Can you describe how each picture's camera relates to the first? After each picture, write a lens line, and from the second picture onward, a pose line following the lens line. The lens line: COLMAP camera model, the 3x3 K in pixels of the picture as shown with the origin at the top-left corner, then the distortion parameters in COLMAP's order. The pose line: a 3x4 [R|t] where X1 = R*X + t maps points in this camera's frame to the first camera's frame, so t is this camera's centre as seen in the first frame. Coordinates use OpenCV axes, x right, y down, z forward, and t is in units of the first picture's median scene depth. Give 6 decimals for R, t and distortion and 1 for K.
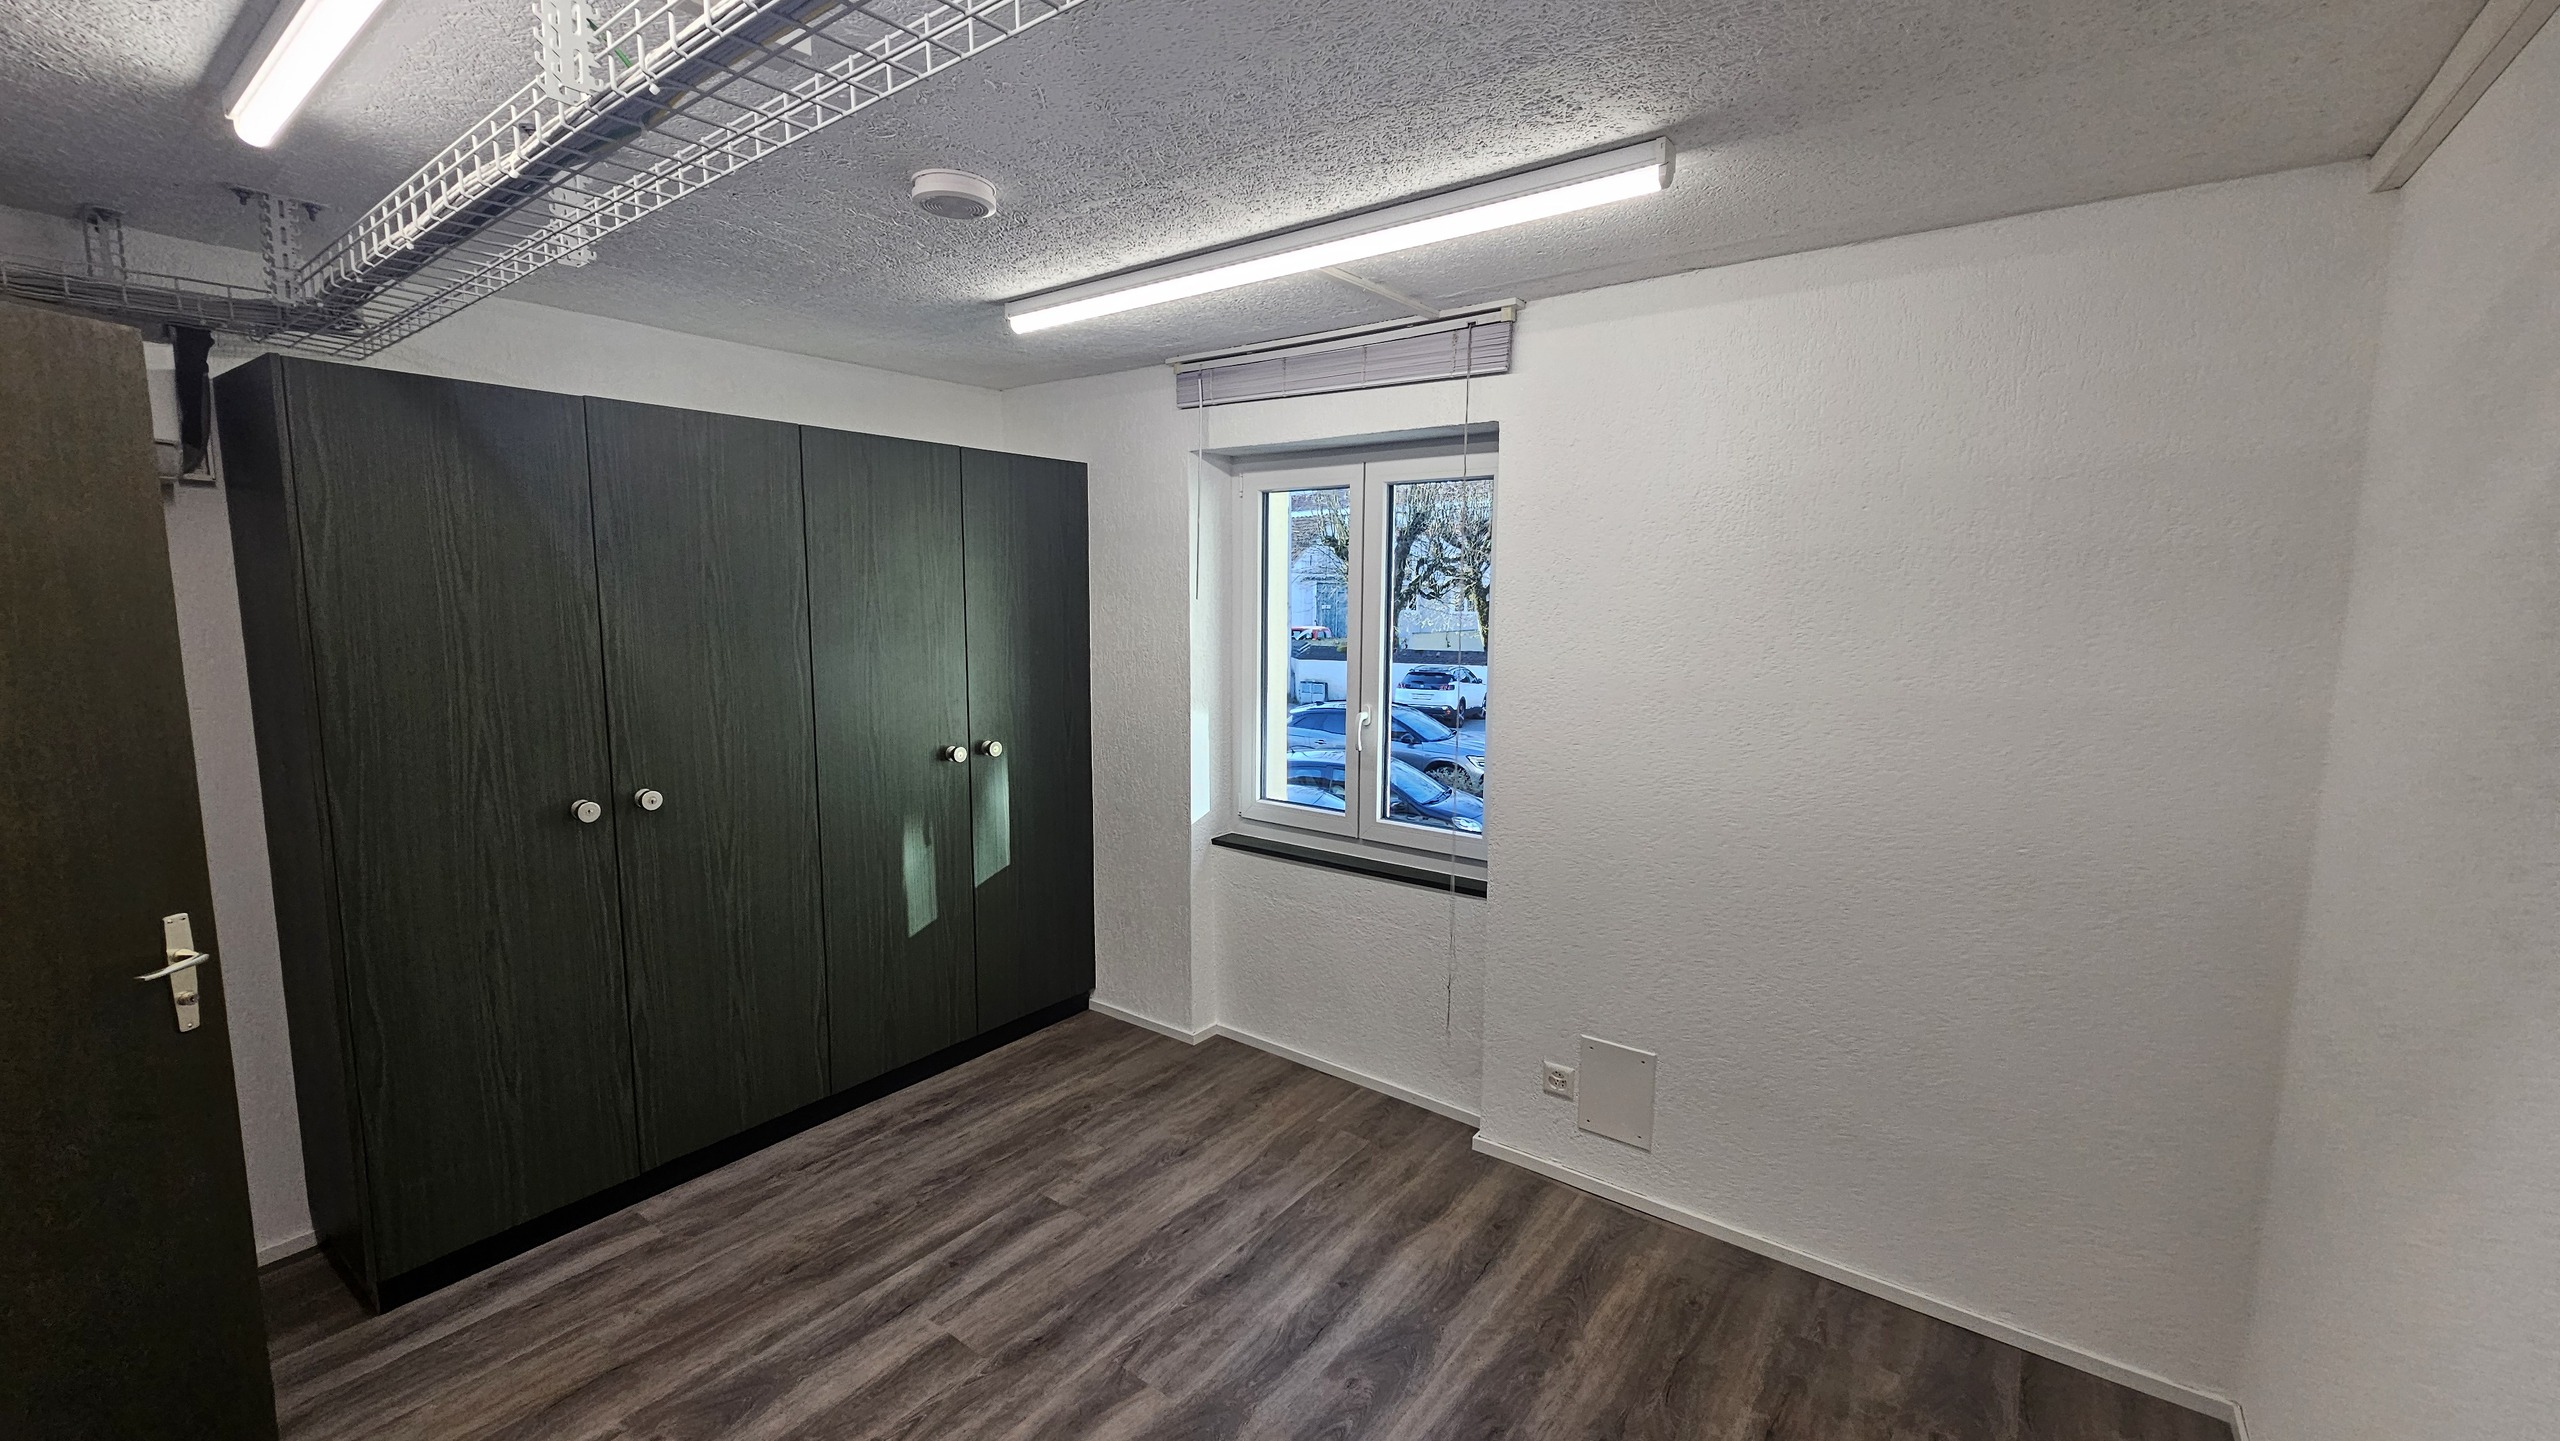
lens RADIAL K [[1048.4, 0, 1279.3], [0, 1048.4, 714.7], [0, 0, 1]] dist [-0.002022, 0.000579]
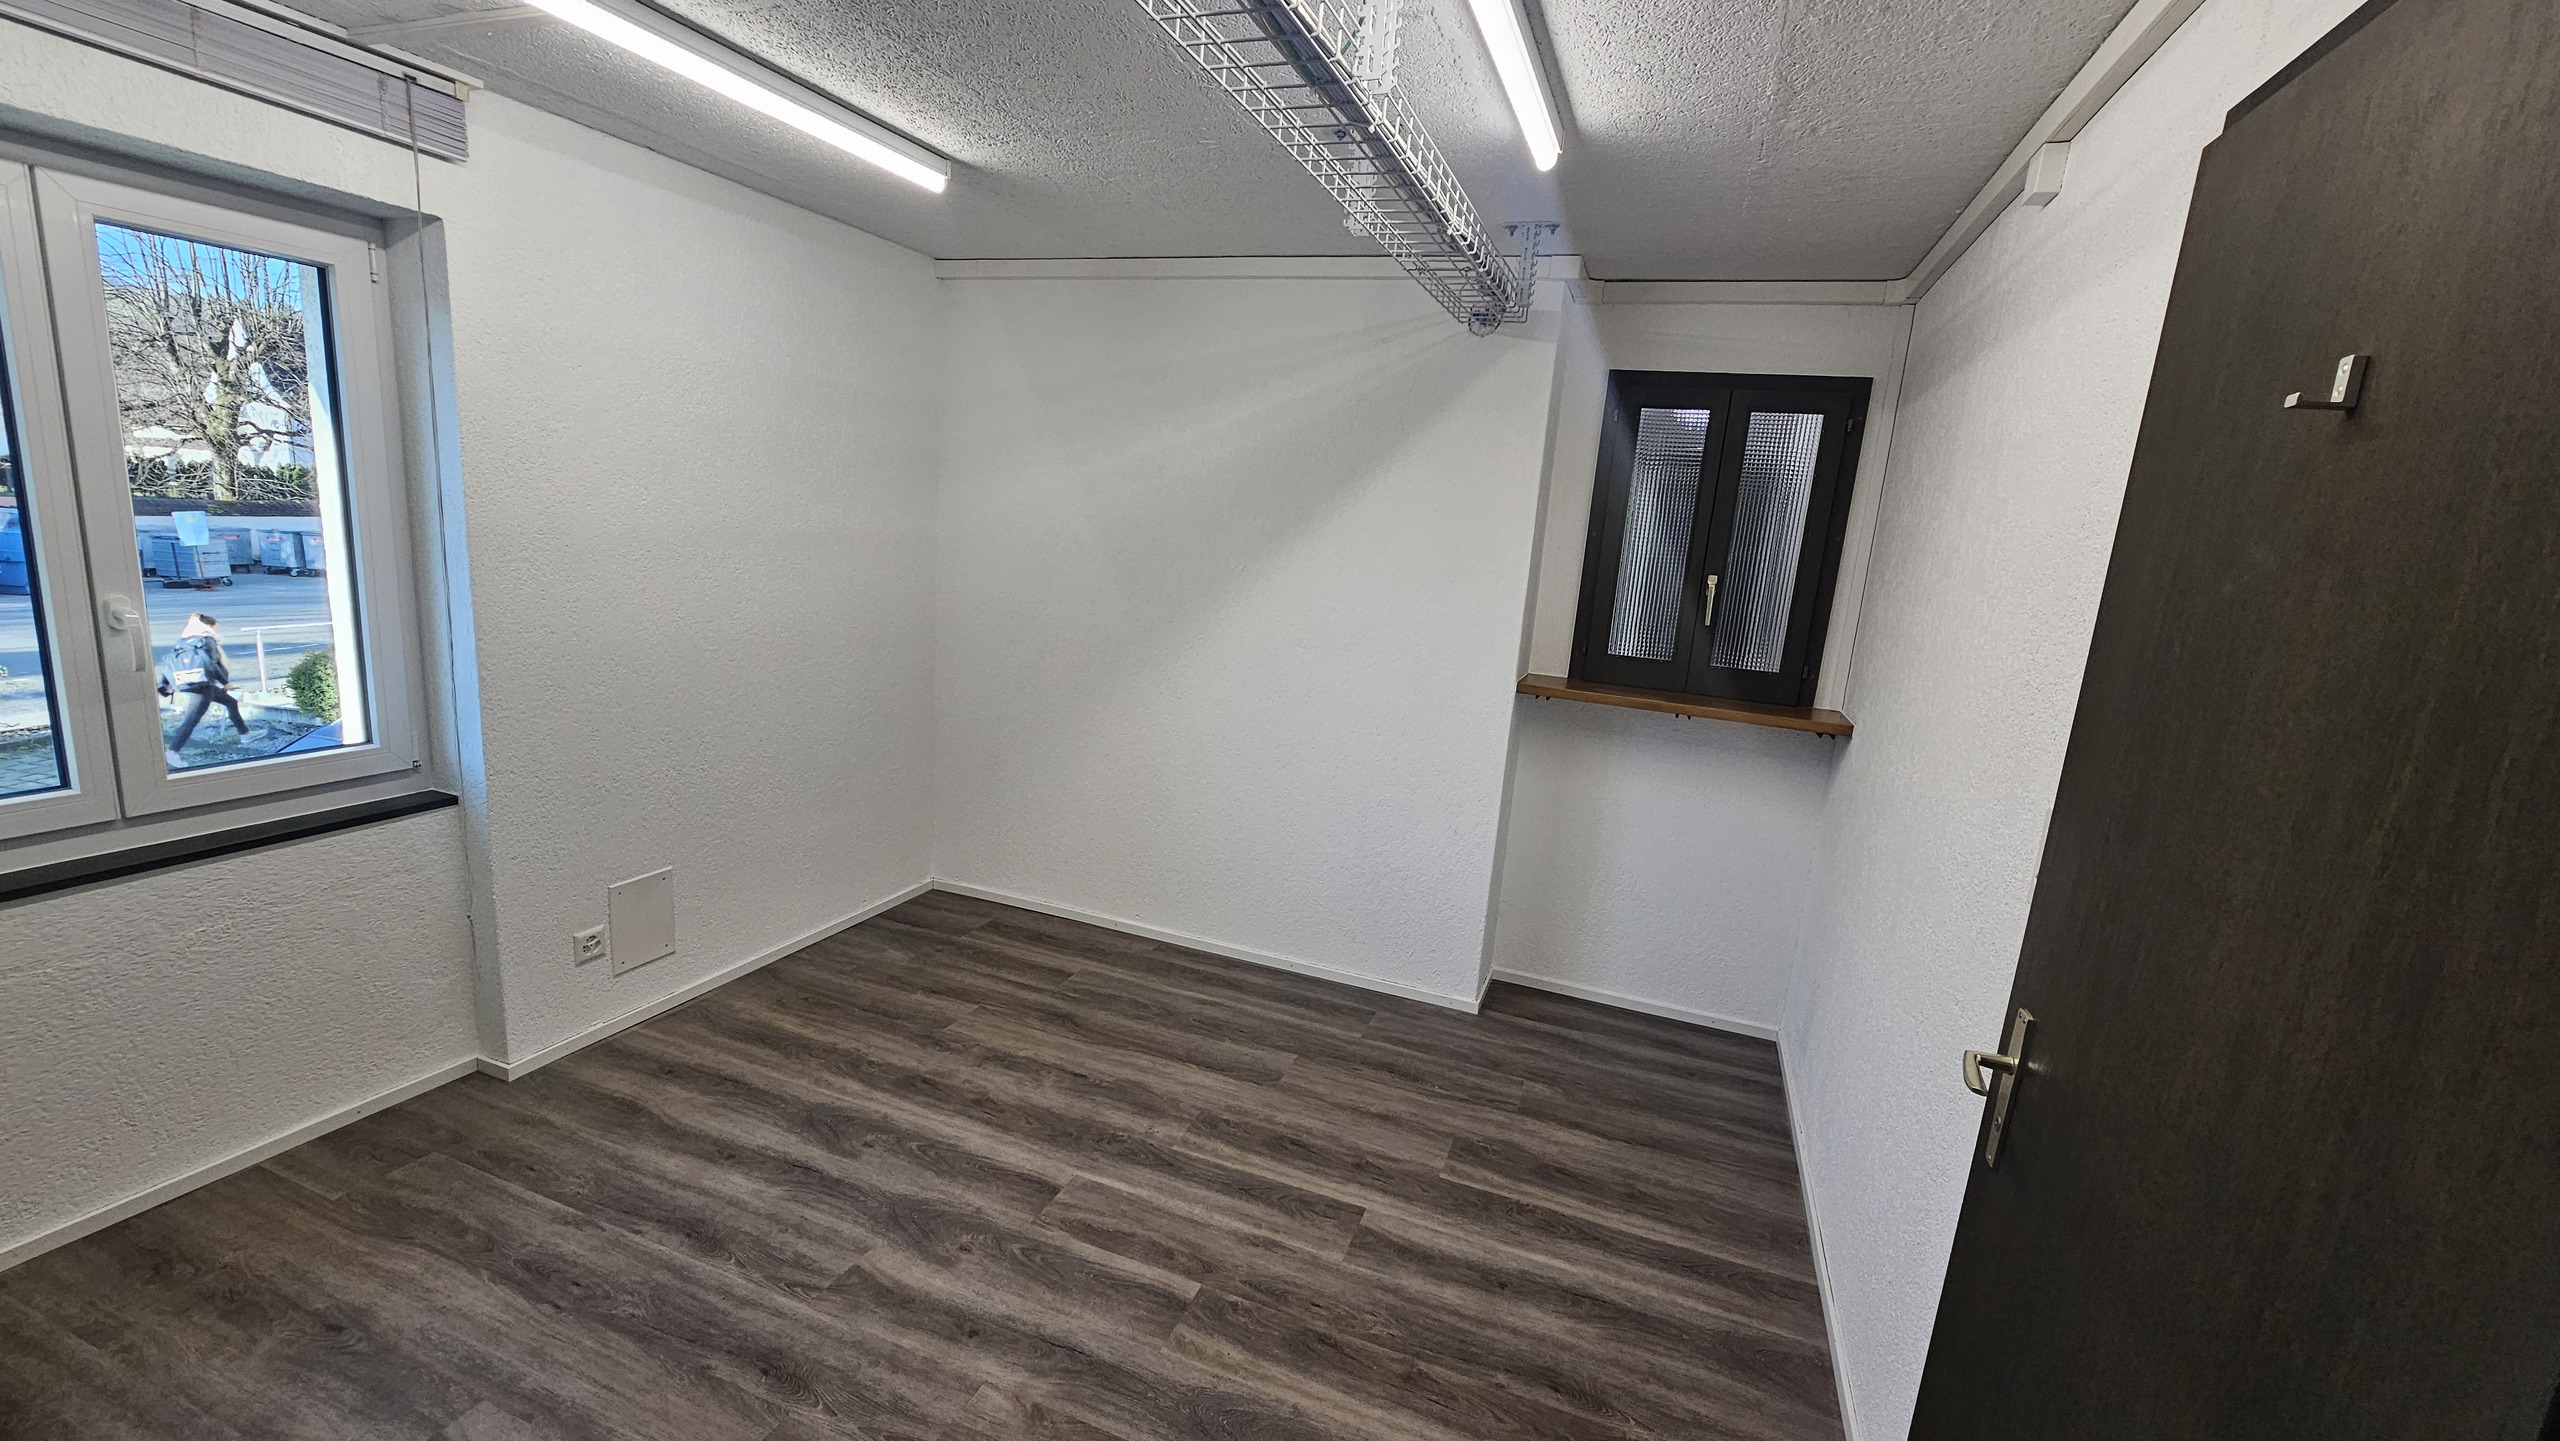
lens RADIAL K [[1048.4, 0, 1271.9], [0, 1048.4, 718.9], [0, 0, 1]] dist [-0.002022, 0.000579]
pose [[-0.268831, -0.214507, 0.938998, -0.873061], [0.043797, 0.971155, 0.234392, -0.069041], [-0.962191, 0.104137, -0.251682, 0.669724]]
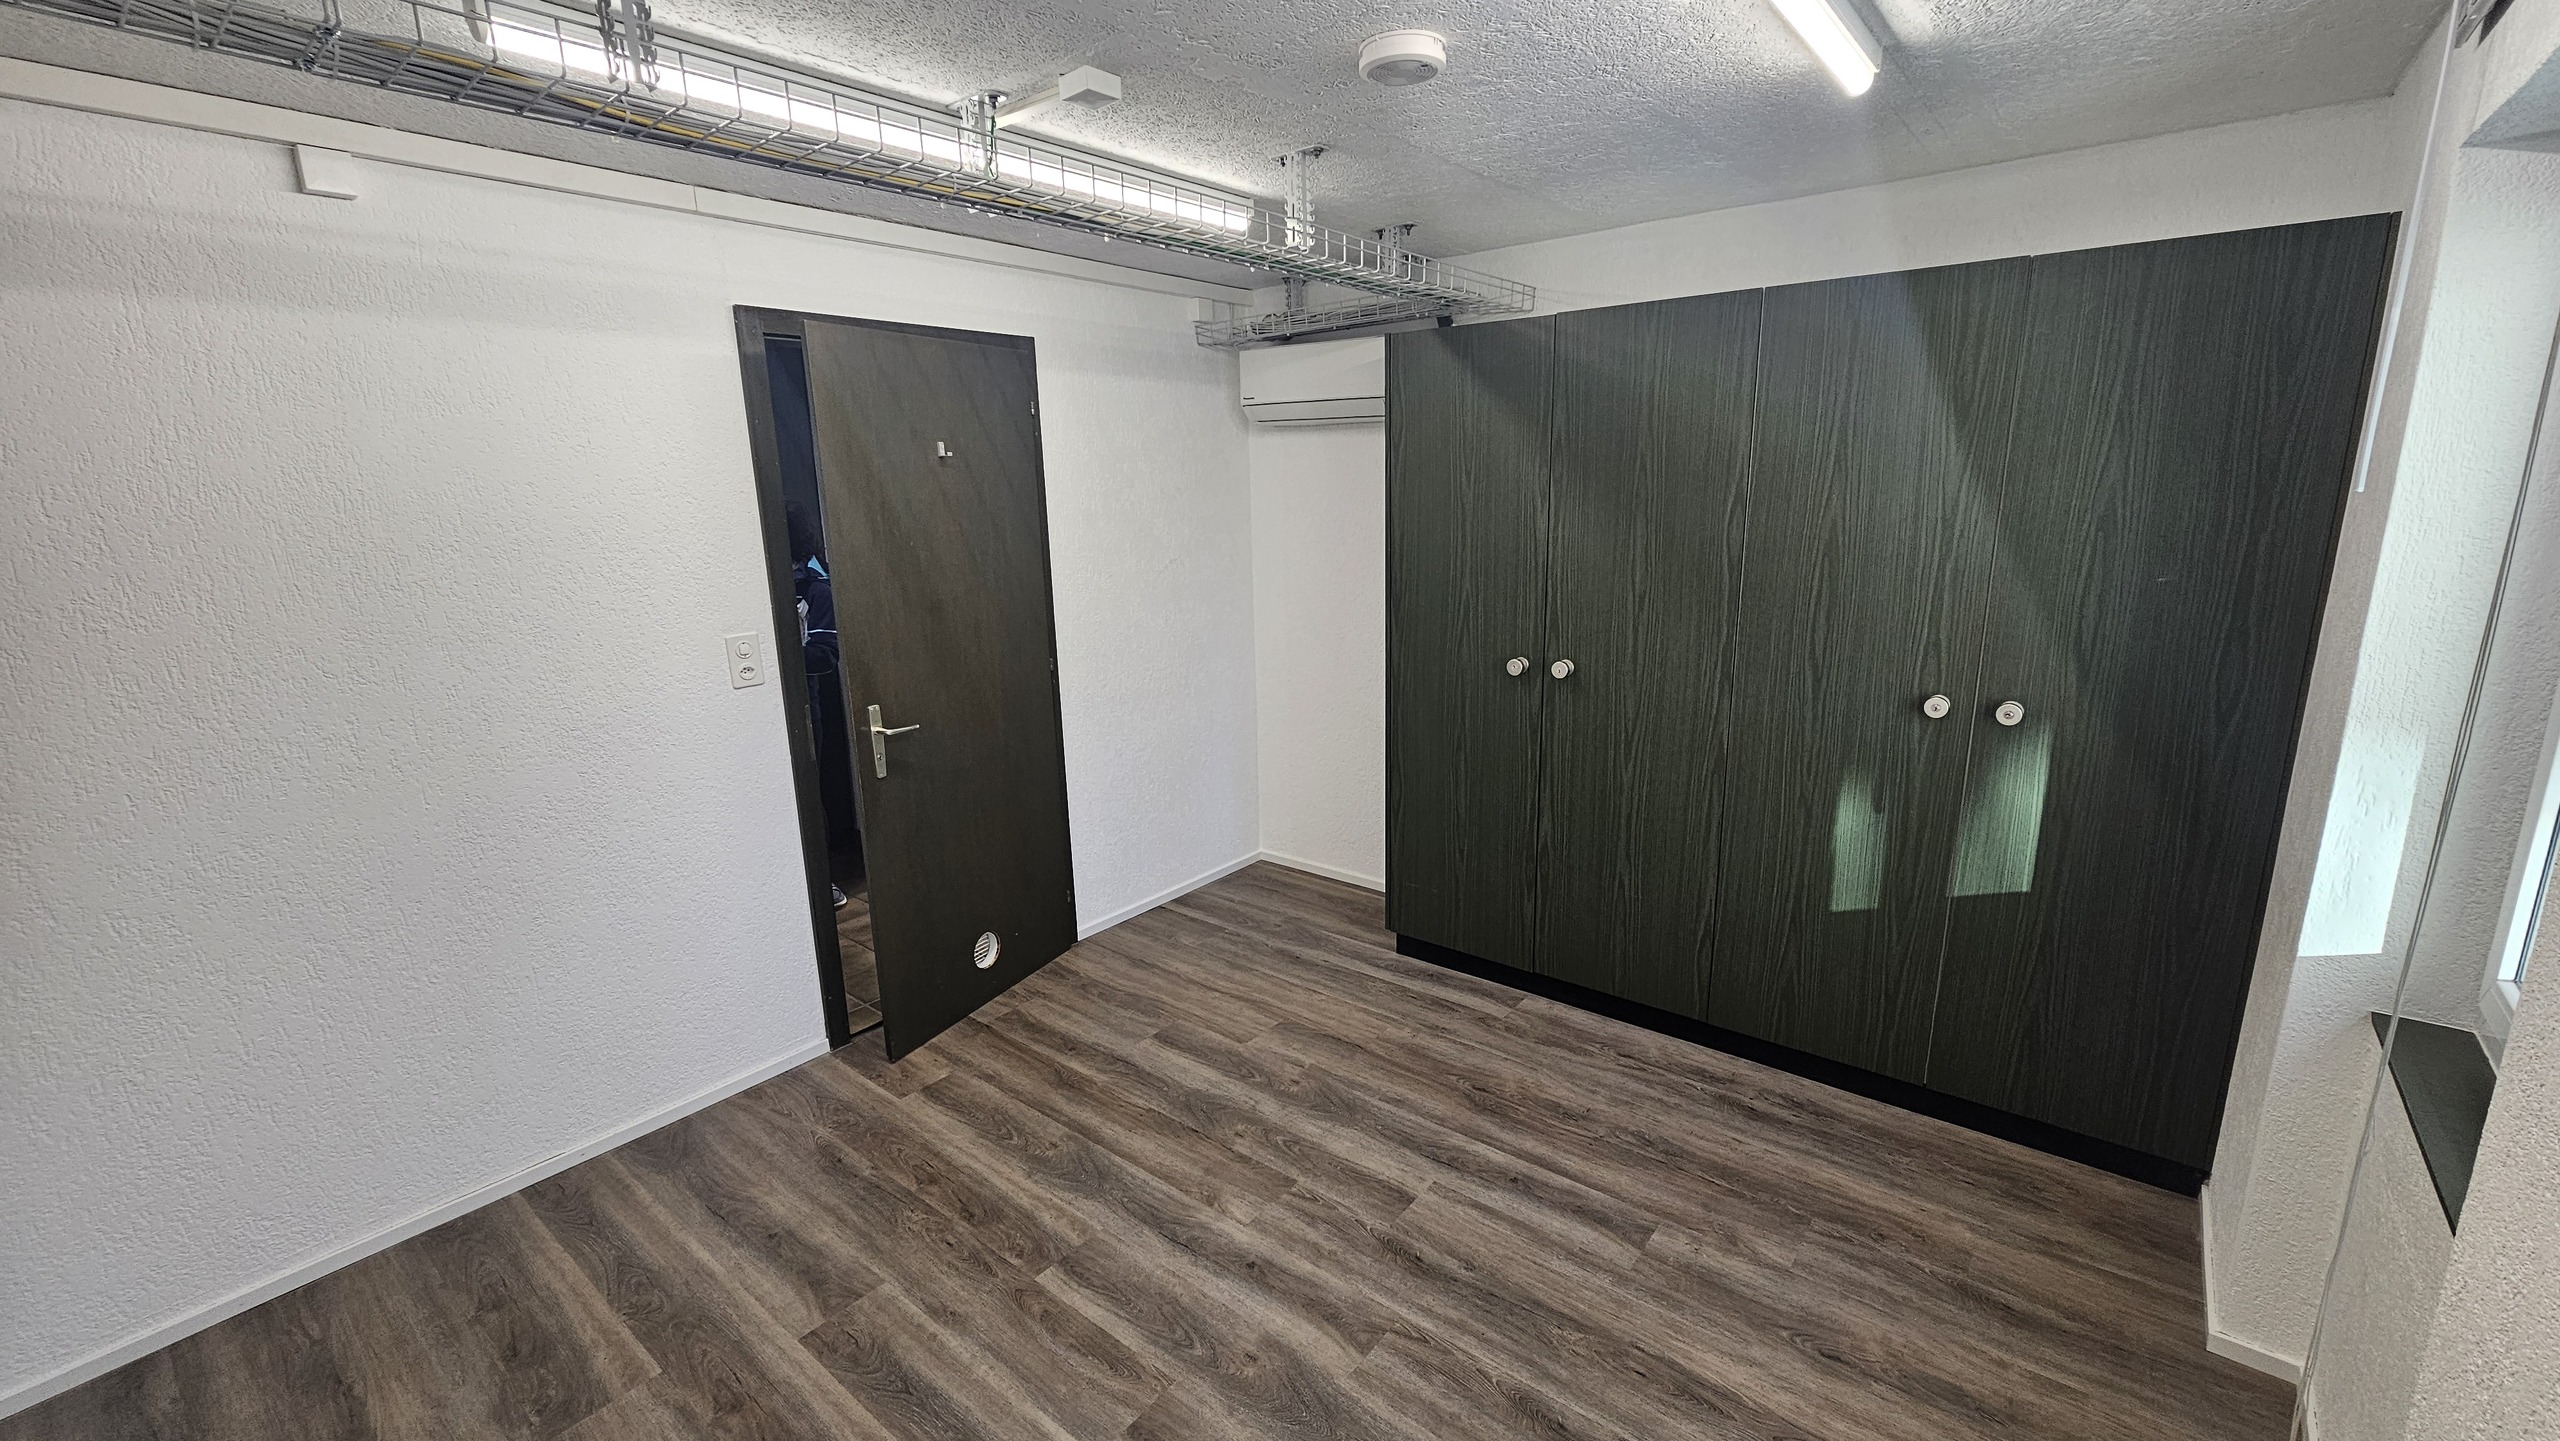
lens RADIAL K [[1048.4, 0, 1282.9], [0, 1048.4, 723.4], [0, 0, 1]] dist [-0.002022, 0.000579]
pose [[-0.037984, 0.223248, -0.974021, 0.542597], [-0.104668, 0.968474, 0.226058, -0.089486], [0.993782, 0.110536, -0.013420, 0.722292]]
